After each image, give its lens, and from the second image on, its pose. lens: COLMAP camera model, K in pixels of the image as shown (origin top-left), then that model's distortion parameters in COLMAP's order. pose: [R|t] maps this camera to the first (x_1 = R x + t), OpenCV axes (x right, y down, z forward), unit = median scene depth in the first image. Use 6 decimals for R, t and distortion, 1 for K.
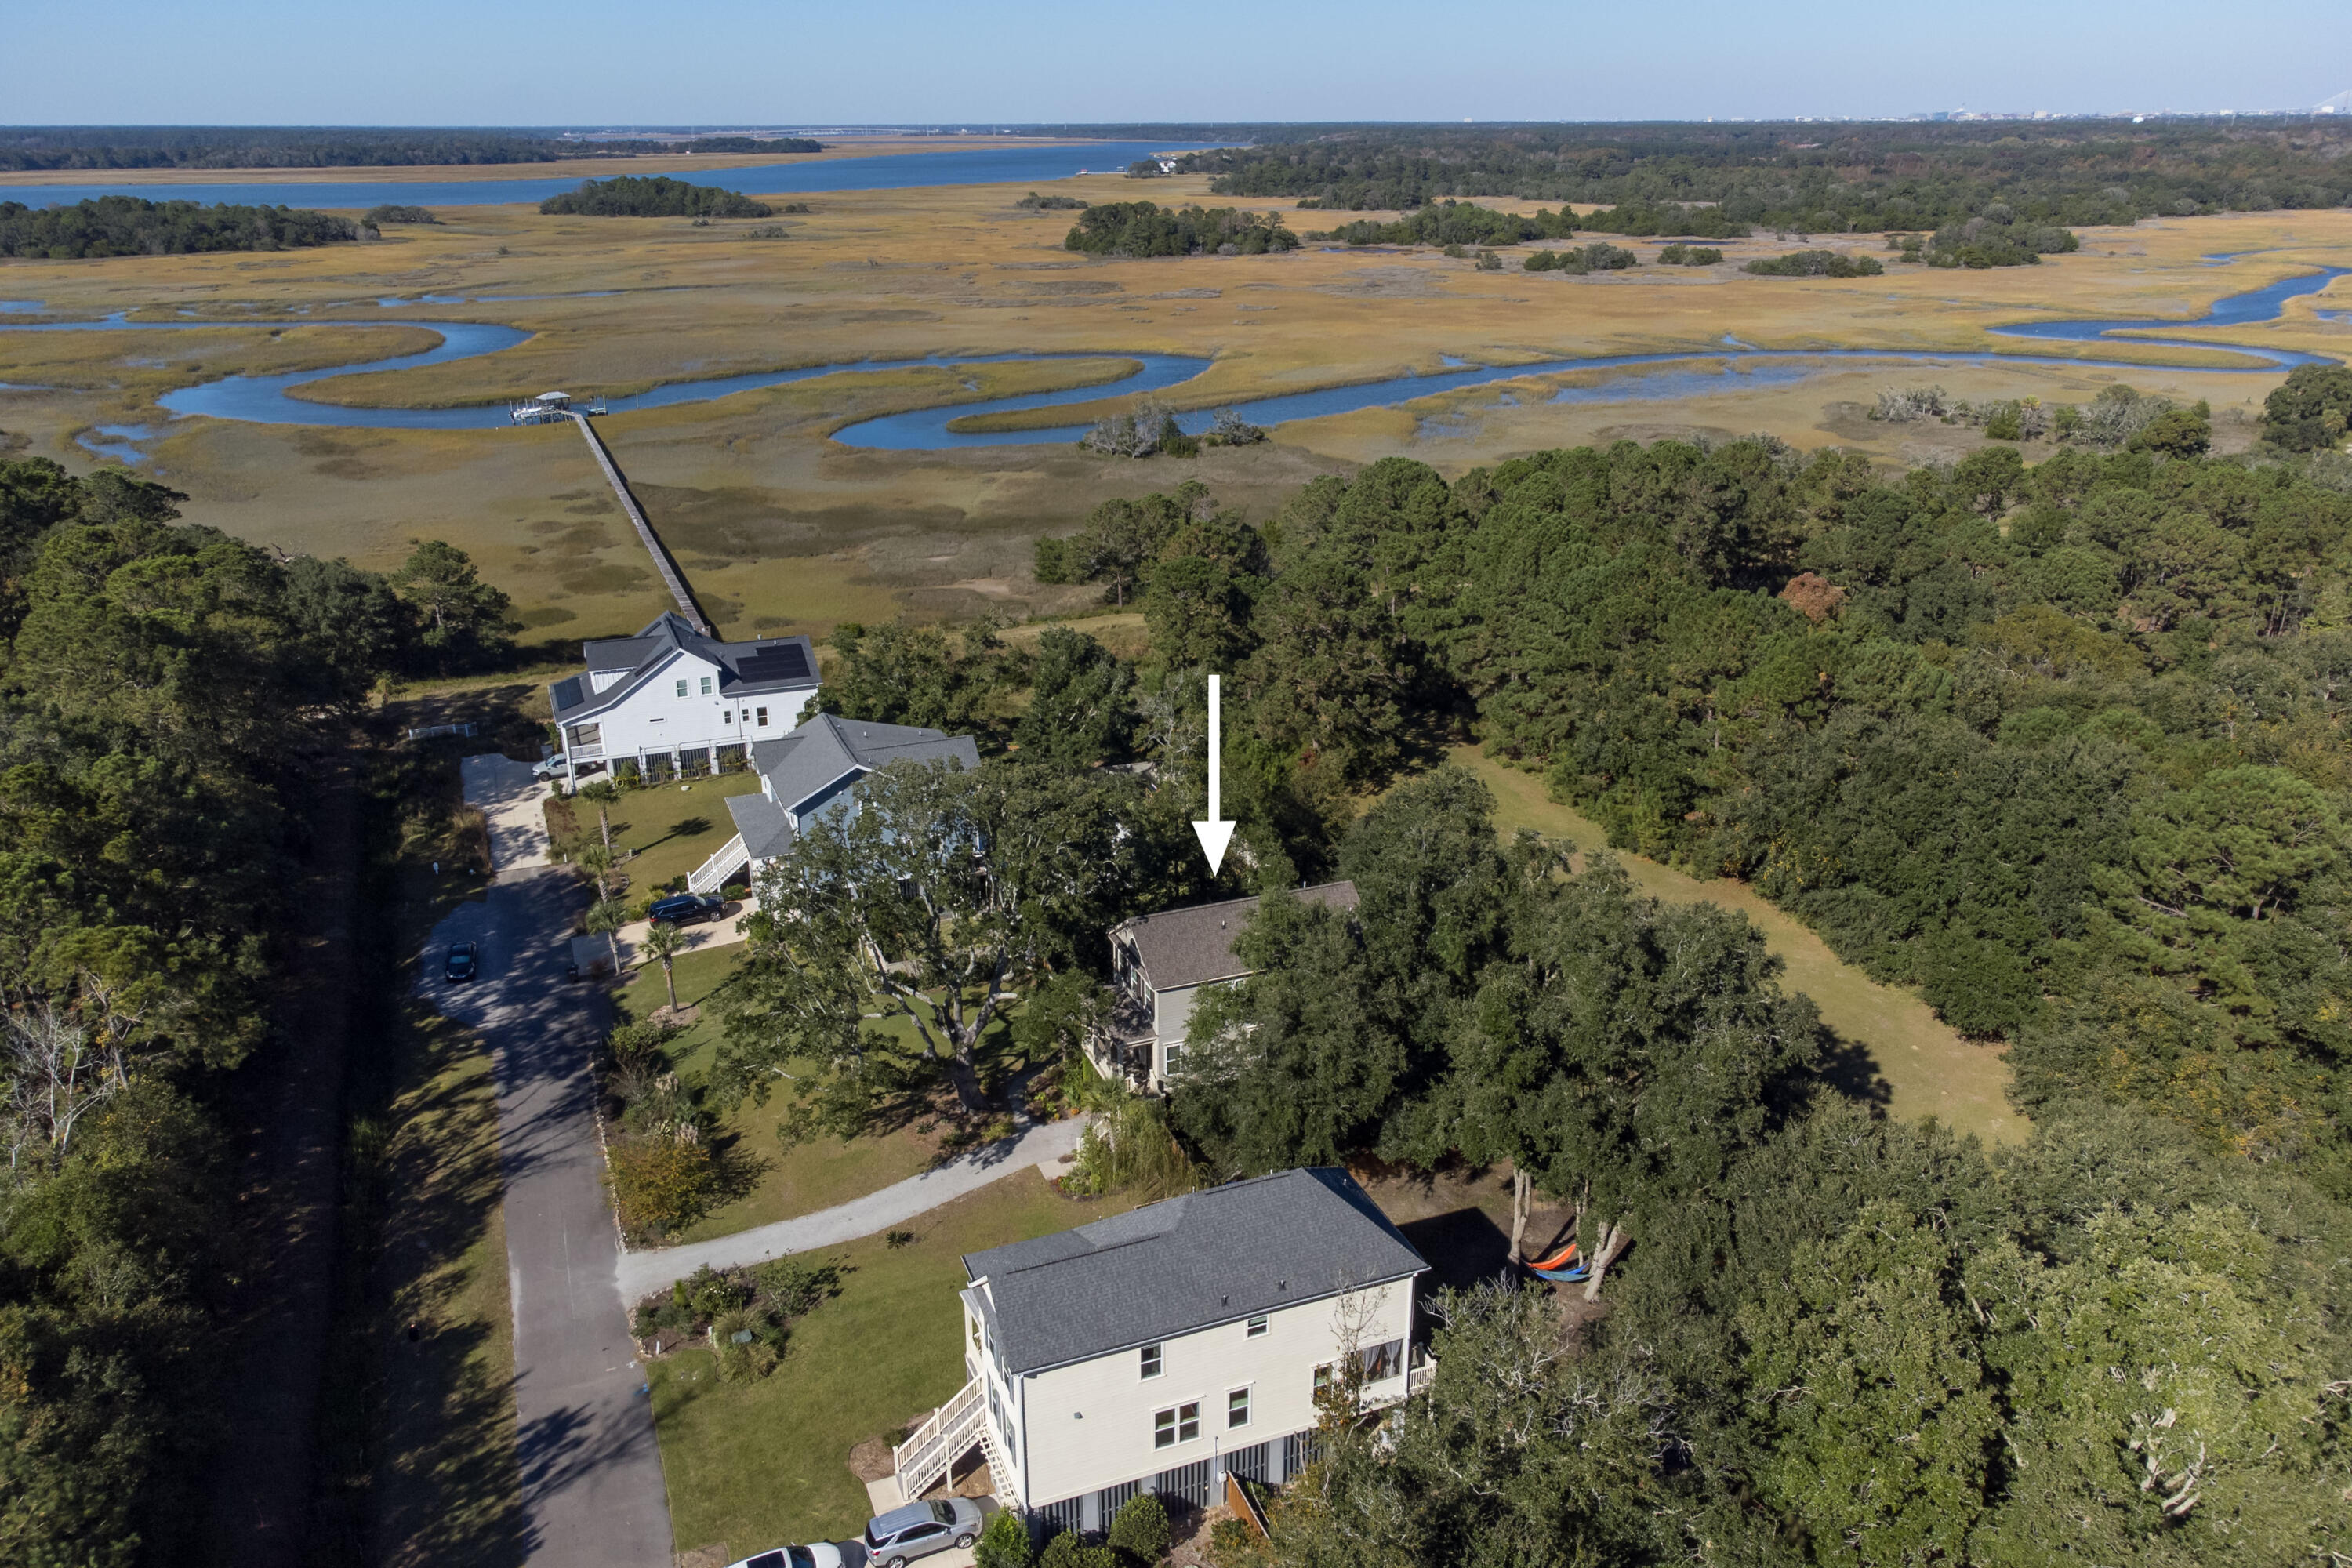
lens RADIAL K [[1712.8, 0, 1209.7], [0, 1712.8, 793.9], [0, 0, 1]] dist [0.019408, 0.002555]
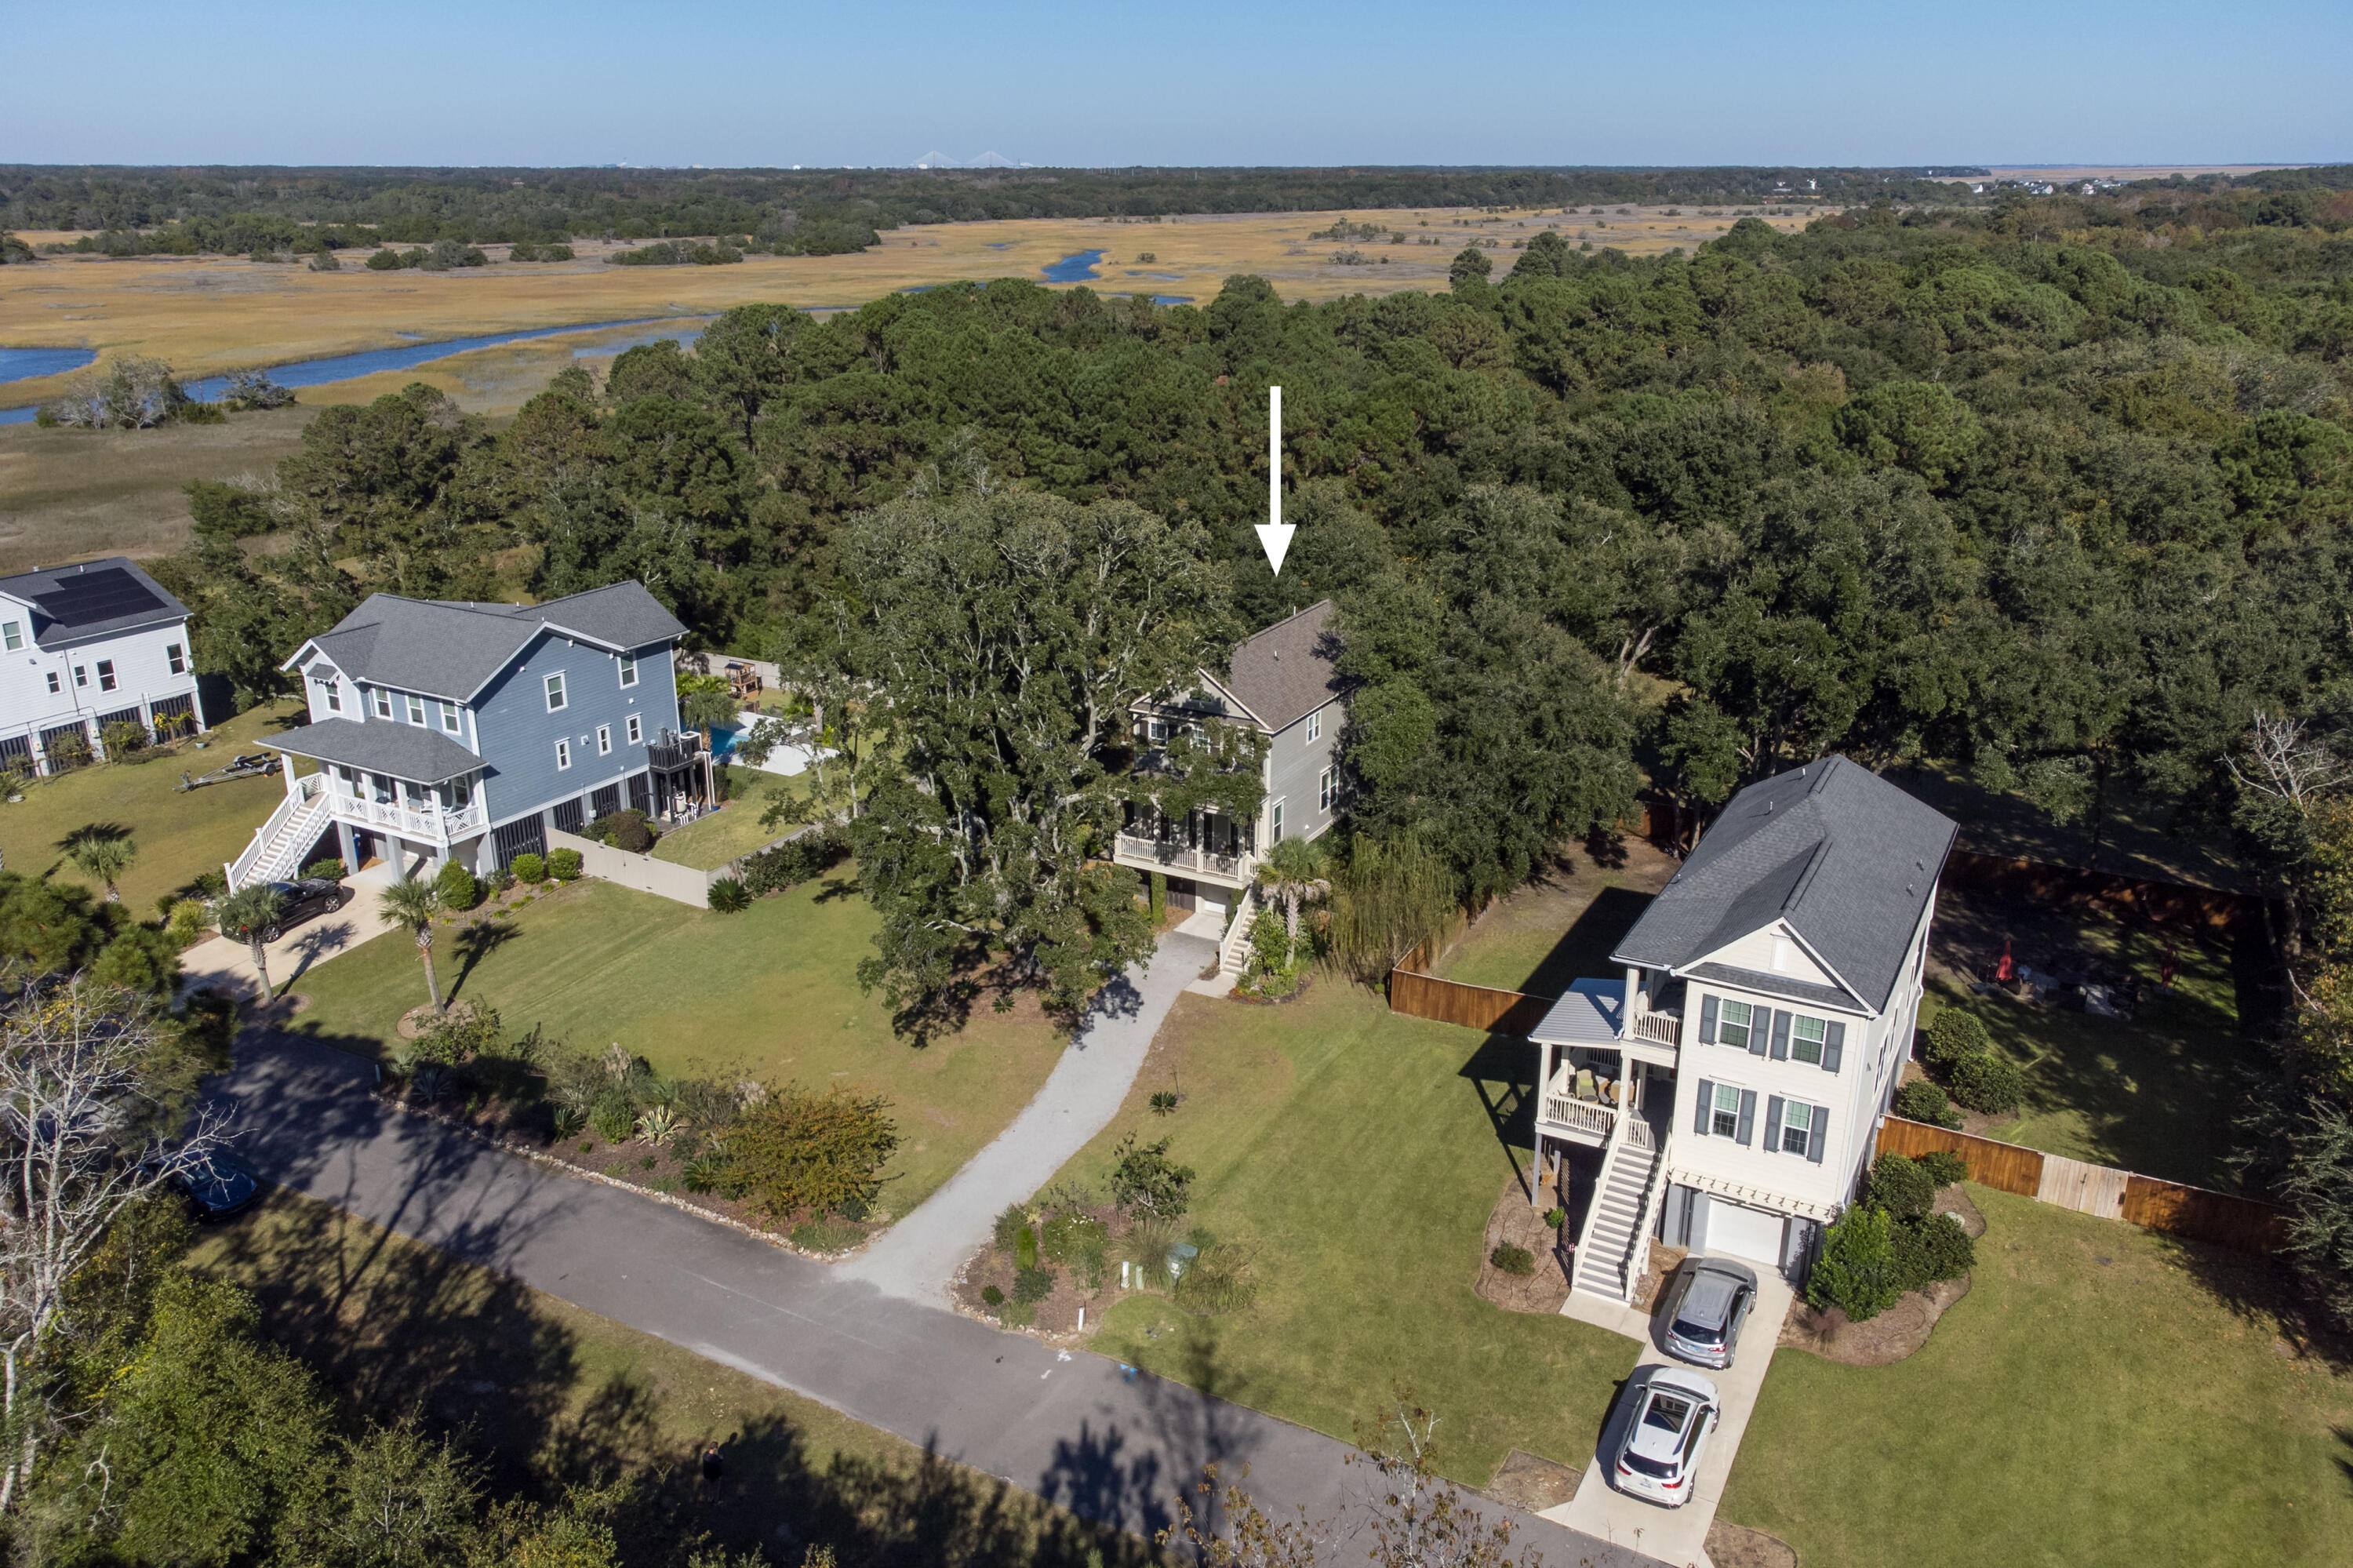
lens RADIAL K [[1759.3, 0, 1184.8], [0, 1759.3, 703.5], [0, 0, 1]] dist [-0.009931, 0.054383]
pose [[0.783807, -0.183996, 0.593121, -0.340442], [0.228508, 0.973542, 0.000038, 0.058722], [-0.577435, 0.135503, 0.805113, 0.227548]]
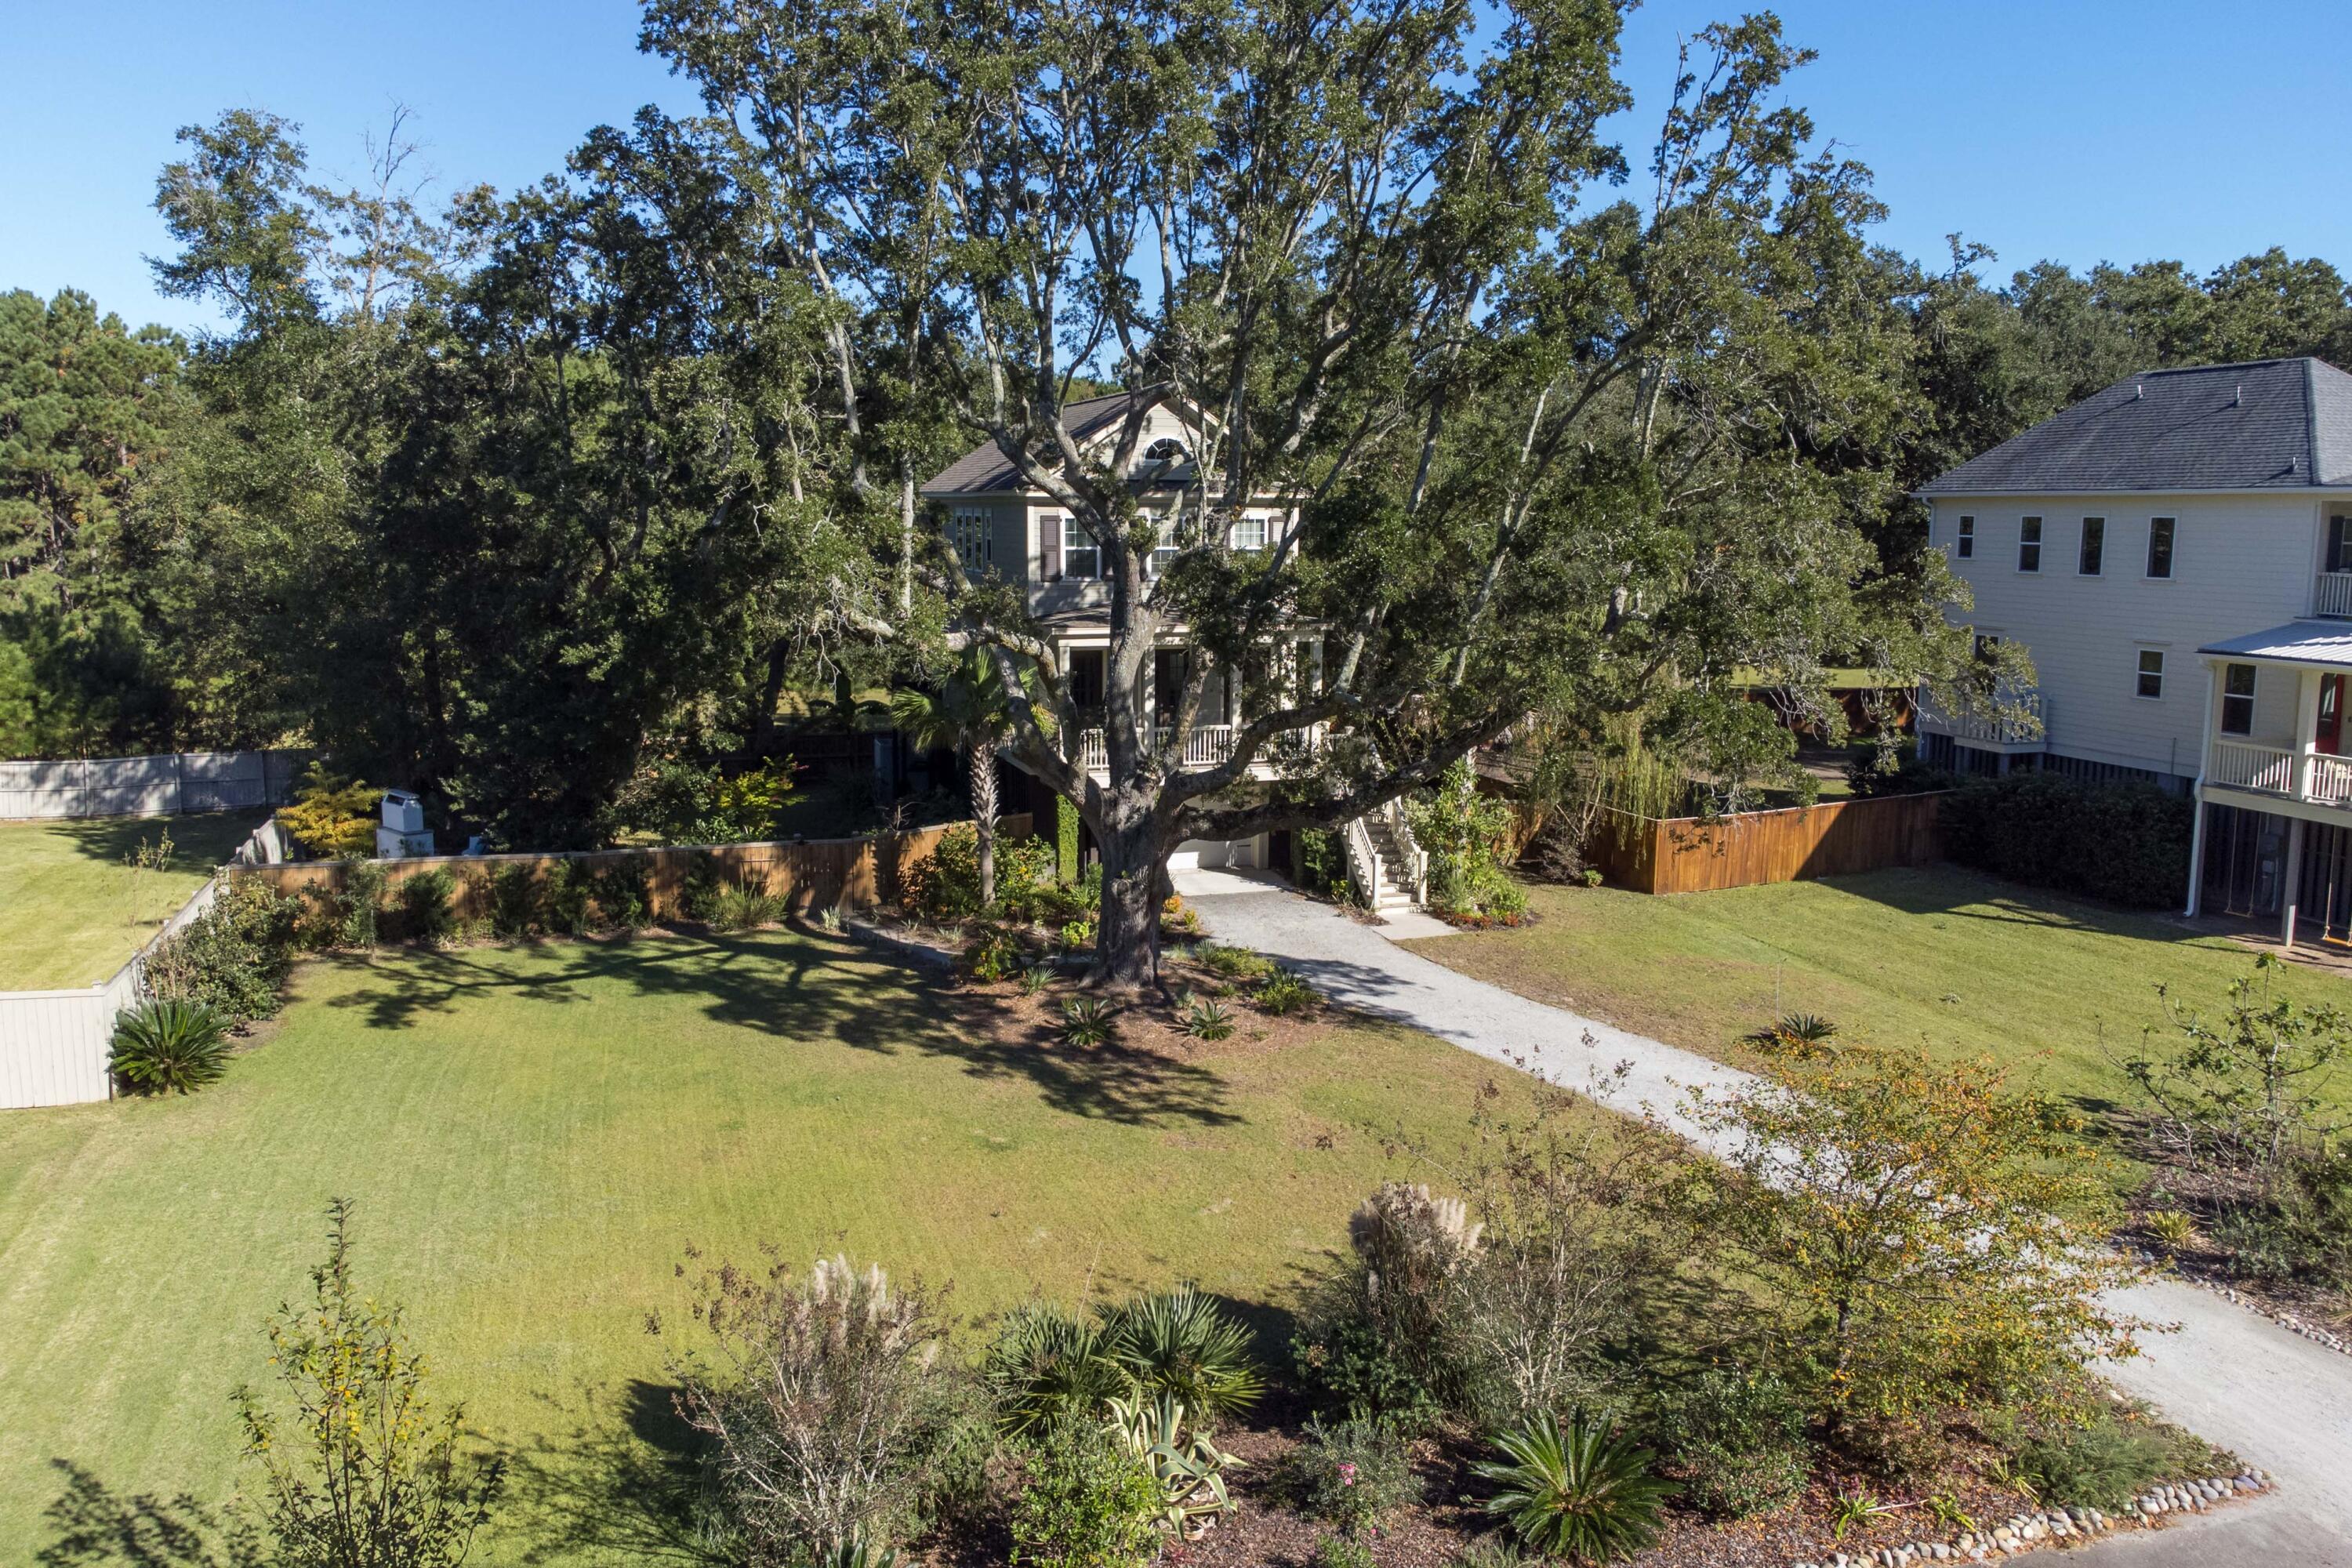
lens RADIAL K [[1753.6, 0, 1188.6], [0, 1753.6, 777.4], [0, 0, 1]] dist [0.016162, 0.004729]
pose [[0.081668, -0.164725, 0.982953, -0.313851], [0.354476, 0.926561, 0.125823, 0.072325], [-0.931492, 0.338157, 0.134061, 0.618561]]
